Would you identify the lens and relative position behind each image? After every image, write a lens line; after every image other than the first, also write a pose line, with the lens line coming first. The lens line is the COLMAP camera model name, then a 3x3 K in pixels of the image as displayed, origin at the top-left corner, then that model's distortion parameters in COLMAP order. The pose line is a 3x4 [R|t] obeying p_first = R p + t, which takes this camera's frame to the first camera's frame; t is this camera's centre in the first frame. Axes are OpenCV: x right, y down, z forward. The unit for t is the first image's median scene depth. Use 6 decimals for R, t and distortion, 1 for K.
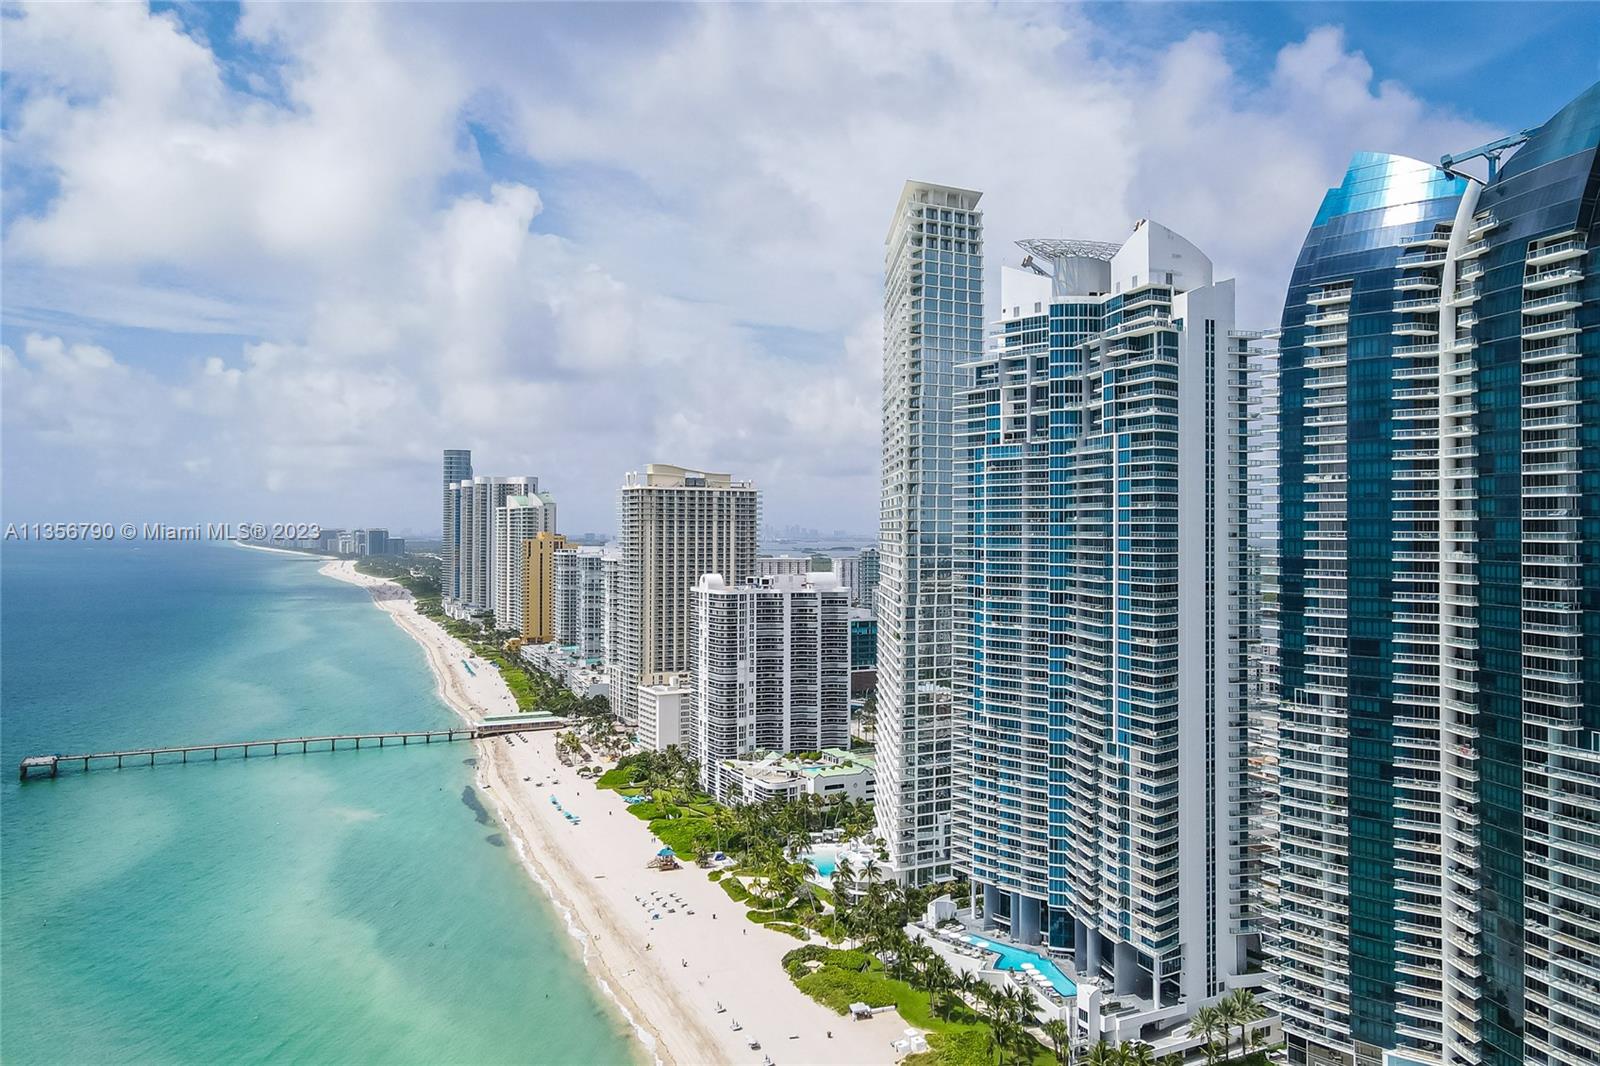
lens RADIAL K [[1160.1, 0, 803.5], [0, 1160.1, 524.0], [0, 0, 1]] dist [0.011719, 0.005008]
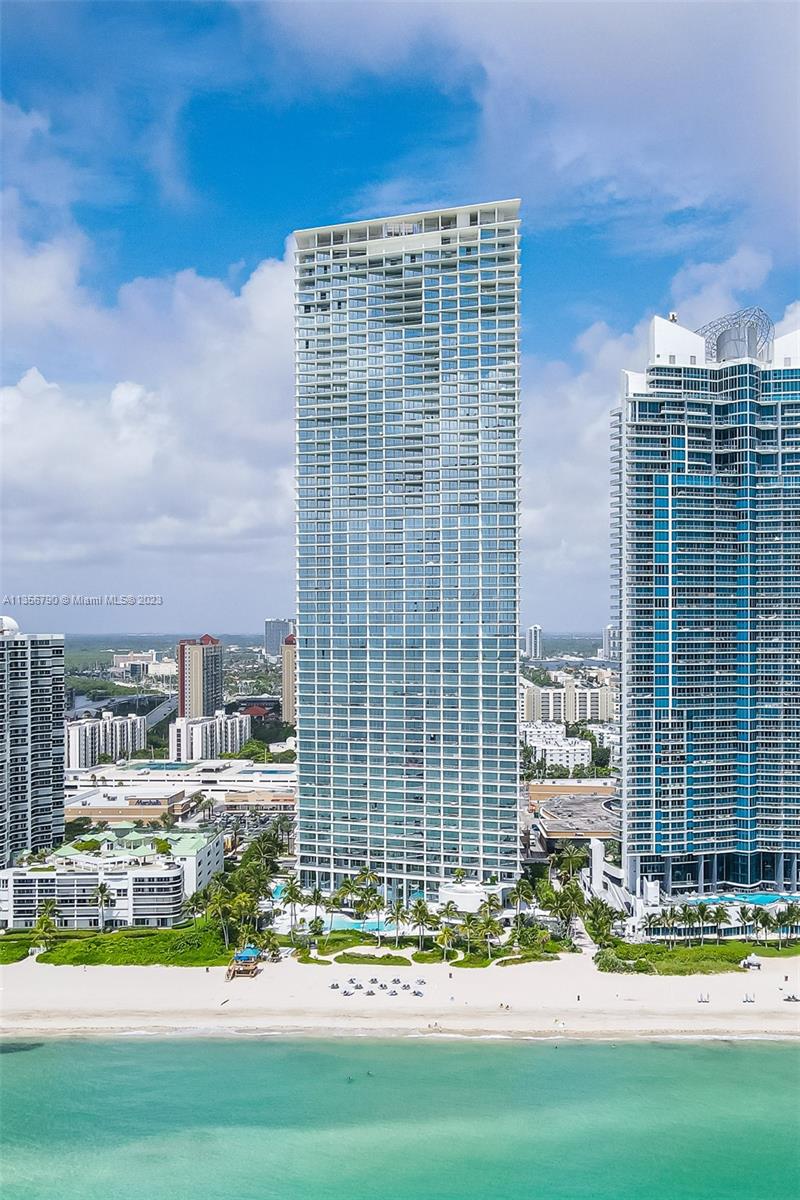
lens RADIAL K [[1278.1, 0, 487.3], [0, 1278.1, 628.1], [0, 0, 1]] dist [-0.027160, 0.000000]
pose [[0.422599, -0.015951, 0.906176, -0.639408], [0.000626, 0.999850, 0.017308, 0.037730], [-0.906316, -0.006747, 0.422546, 0.383832]]
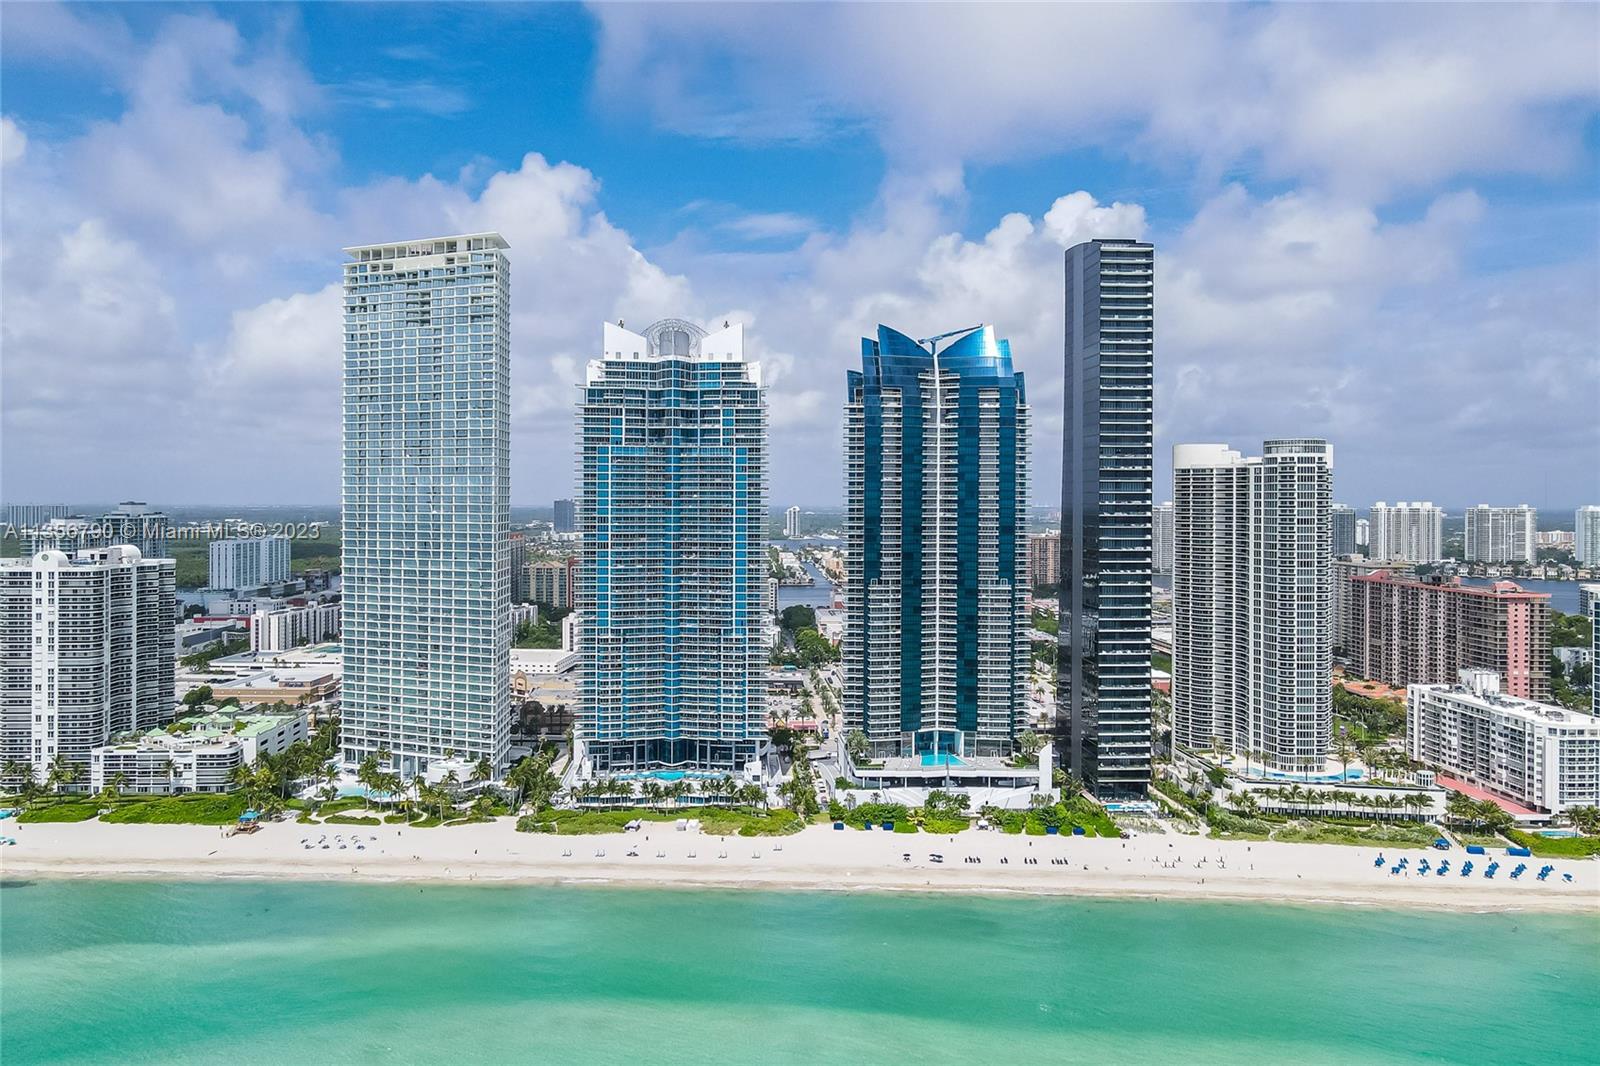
lens RADIAL K [[1160.1, 0, 773.3], [0, 1160.1, 511.1], [0, 0, 1]] dist [0.011719, 0.005008]
pose [[0.438237, -0.013013, 0.898765, -0.651884], [-0.006179, 0.999828, 0.017490, -0.006805], [-0.898838, -0.013218, 0.438082, 0.103182]]
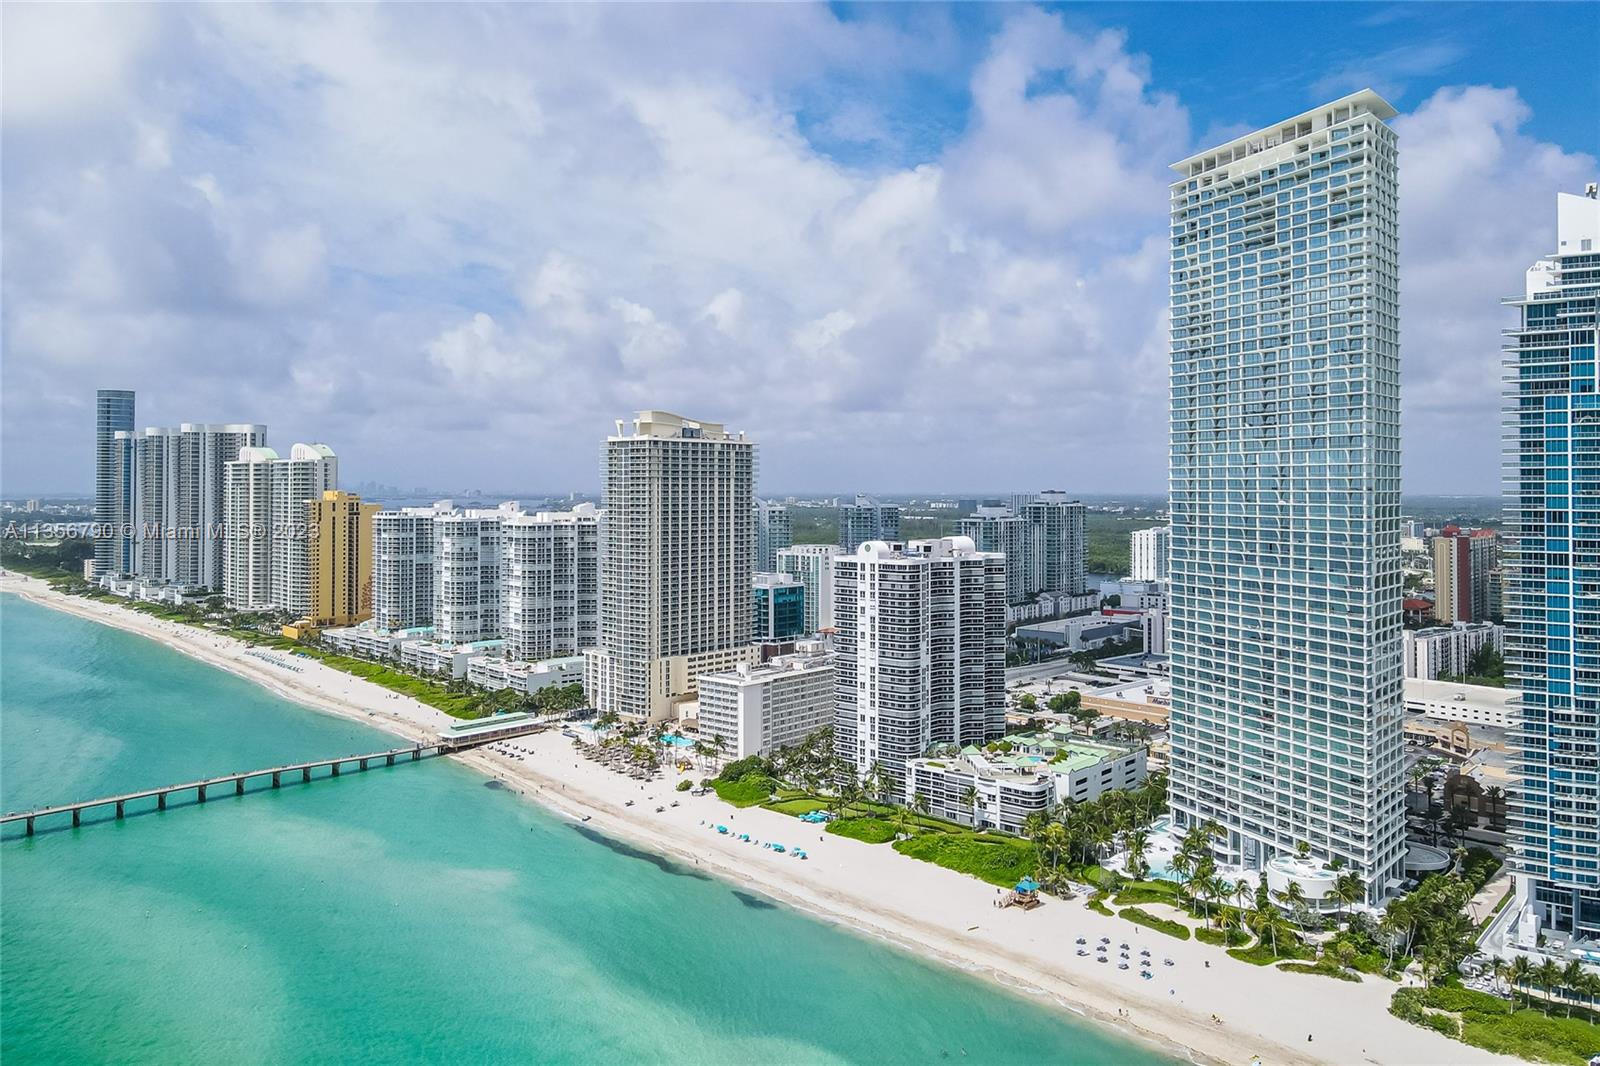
lens RADIAL K [[1160.1, 0, 808.6], [0, 1160.1, 473.3], [0, 0, 1]] dist [0.011719, 0.005008]
pose [[0.938426, -0.001640, 0.345476, -0.421647], [0.003391, 0.999984, -0.004464, -0.002837], [-0.345463, 0.005361, 0.938417, 0.222022]]
